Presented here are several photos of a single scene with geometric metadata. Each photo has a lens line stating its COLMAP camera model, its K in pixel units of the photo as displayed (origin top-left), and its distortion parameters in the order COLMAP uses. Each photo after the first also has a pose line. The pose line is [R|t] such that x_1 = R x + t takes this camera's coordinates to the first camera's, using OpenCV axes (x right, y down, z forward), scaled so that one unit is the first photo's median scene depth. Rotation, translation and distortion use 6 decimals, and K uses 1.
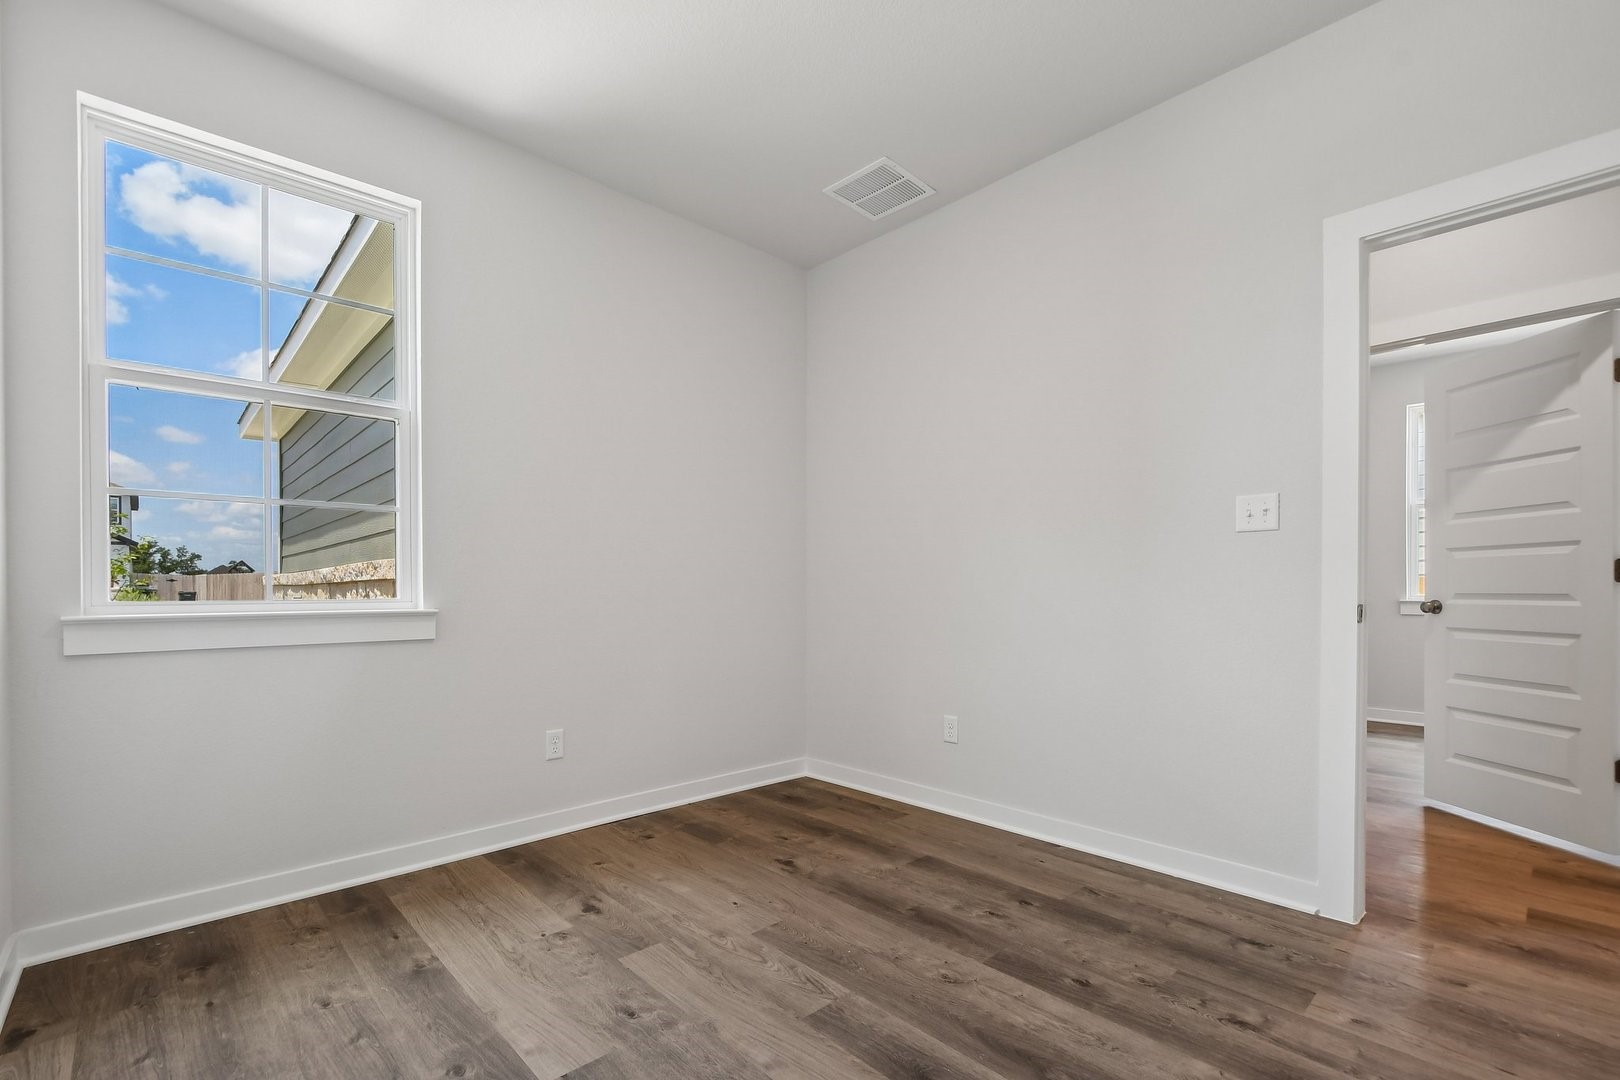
lens RADIAL K [[726.3, 0, 775.9], [0, 726.3, 584.9], [0, 0, 1]] dist [-0.003137, -0.000895]
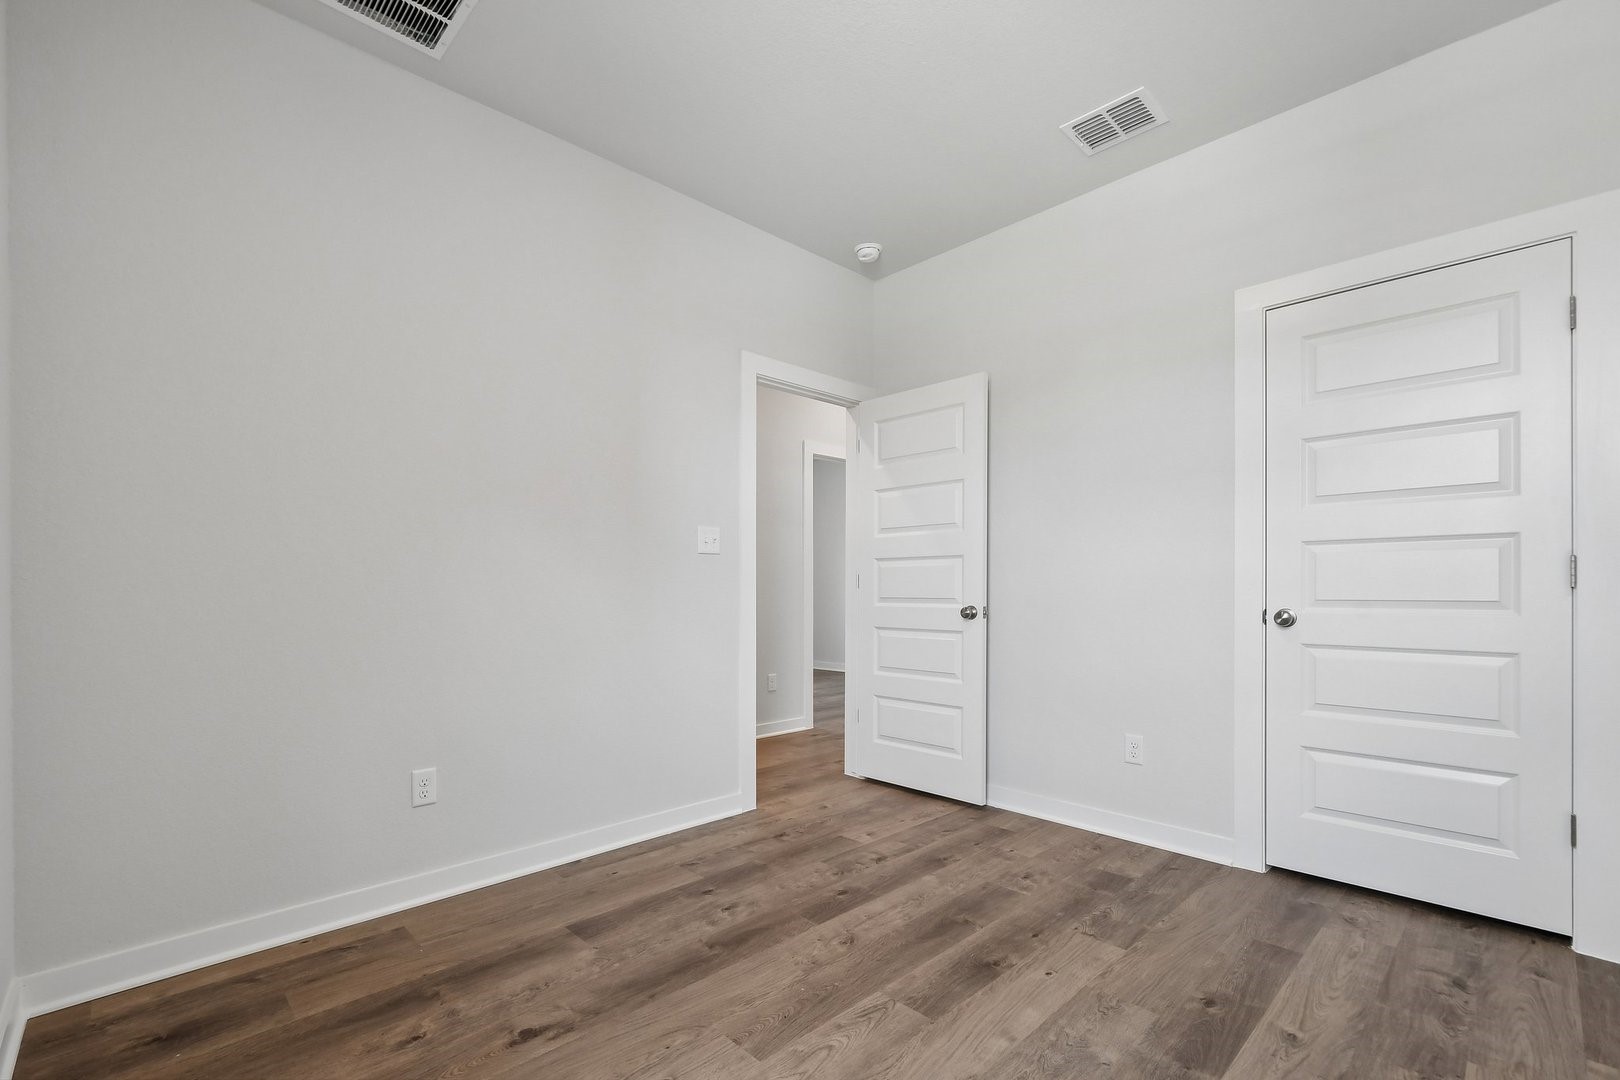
lens RADIAL K [[714.3, 0, 806.2], [0, 714.3, 591.5], [0, 0, 1]] dist [0.003273, -0.000033]
pose [[-0.047243, -0.005616, 0.998868, -0.724305], [-0.006117, 0.999967, 0.005333, -0.011776], [-0.998865, -0.005858, -0.047276, 0.921710]]
